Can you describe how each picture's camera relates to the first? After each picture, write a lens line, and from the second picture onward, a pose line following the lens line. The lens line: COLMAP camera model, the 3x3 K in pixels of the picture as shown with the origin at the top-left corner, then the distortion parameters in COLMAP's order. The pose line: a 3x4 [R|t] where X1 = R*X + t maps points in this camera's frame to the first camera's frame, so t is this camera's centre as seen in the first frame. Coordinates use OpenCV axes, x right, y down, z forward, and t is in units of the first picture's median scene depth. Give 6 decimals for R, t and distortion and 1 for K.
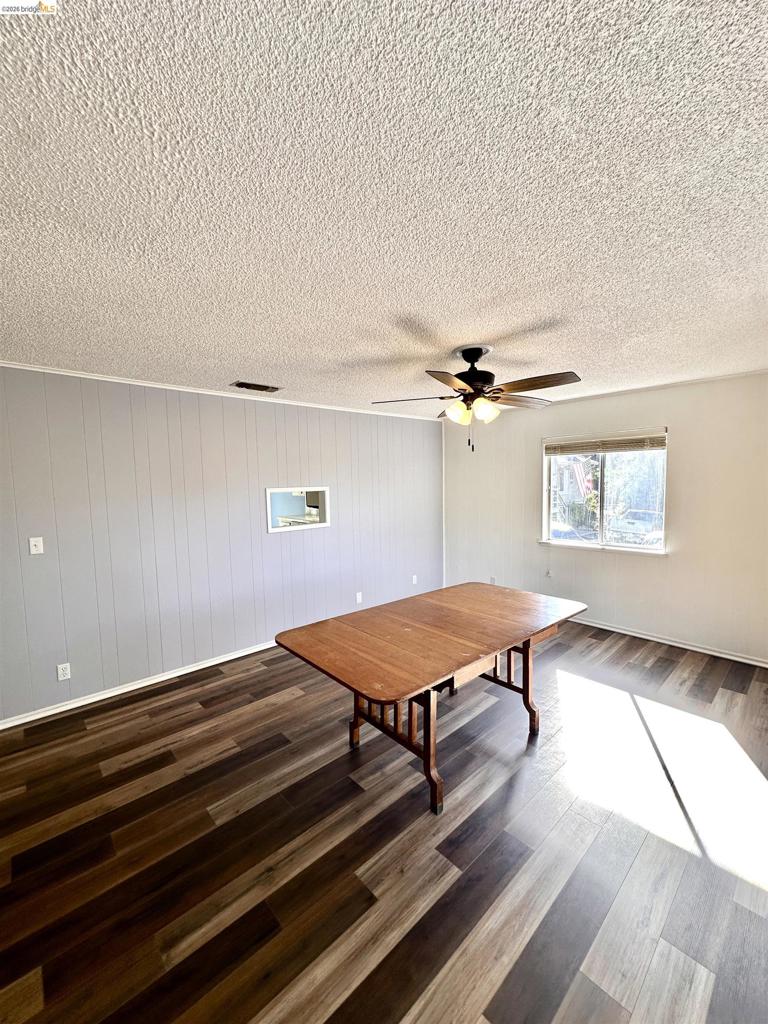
lens RADIAL K [[409.1, 0, 385.5], [0, 409.1, 512.4], [0, 0, 1]] dist [-0.003428, 0.000514]
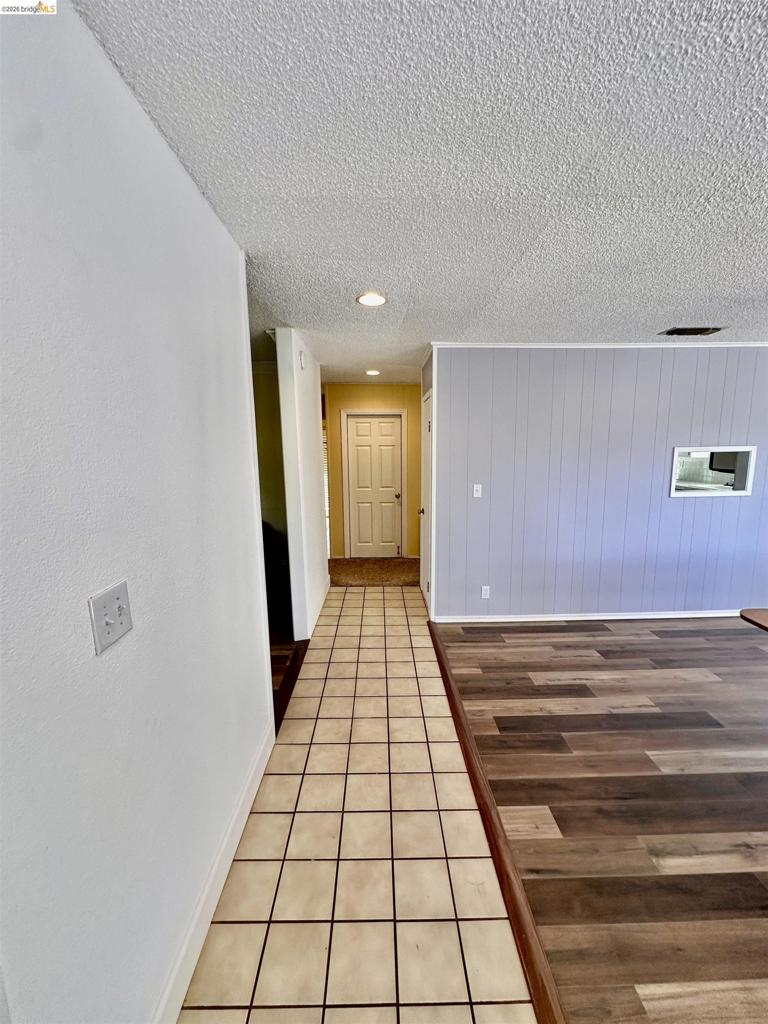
lens RADIAL K [[409.1, 0, 385.5], [0, 409.1, 512.4], [0, 0, 1]] dist [-0.003428, 0.000514]
pose [[0.749721, 0.112990, -0.652037, -0.233060], [-0.050290, 0.992194, 0.114111, 0.017299], [0.659841, -0.052761, 0.749551, -0.145401]]
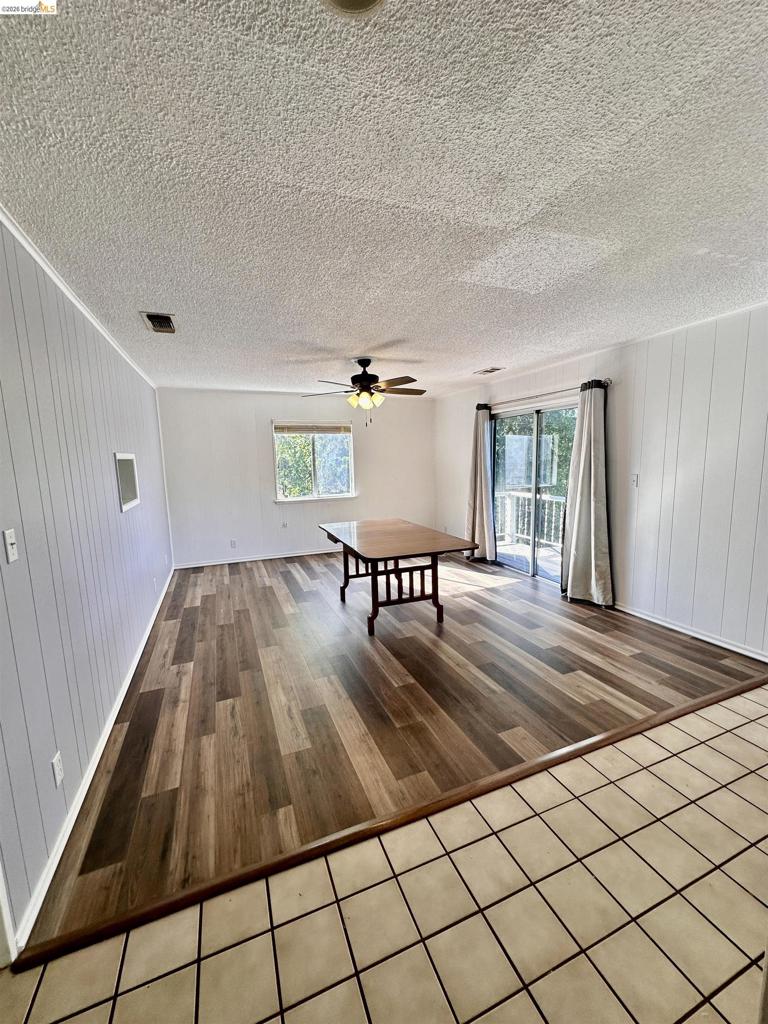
lens RADIAL K [[409.1, 0, 385.5], [0, 409.1, 512.4], [0, 0, 1]] dist [-0.003428, 0.000514]
pose [[0.348782, -0.113361, 0.930323, -1.154994], [0.087630, 0.992254, 0.088054, 0.038673], [-0.933098, 0.050813, 0.356014, 0.387461]]
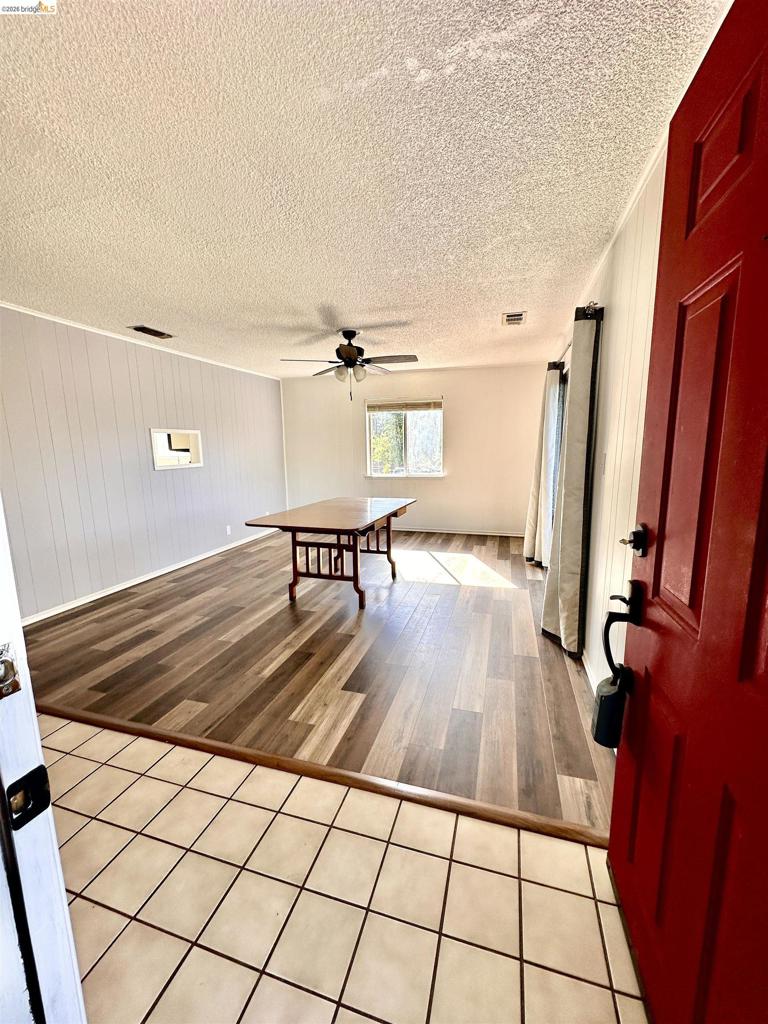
lens RADIAL K [[409.1, 0, 385.5], [0, 409.1, 512.4], [0, 0, 1]] dist [-0.003428, 0.000514]
pose [[0.859315, -0.076152, 0.505746, -0.448926], [0.037918, 0.995618, 0.085486, 0.130824], [-0.510040, -0.054282, 0.858436, -0.362160]]
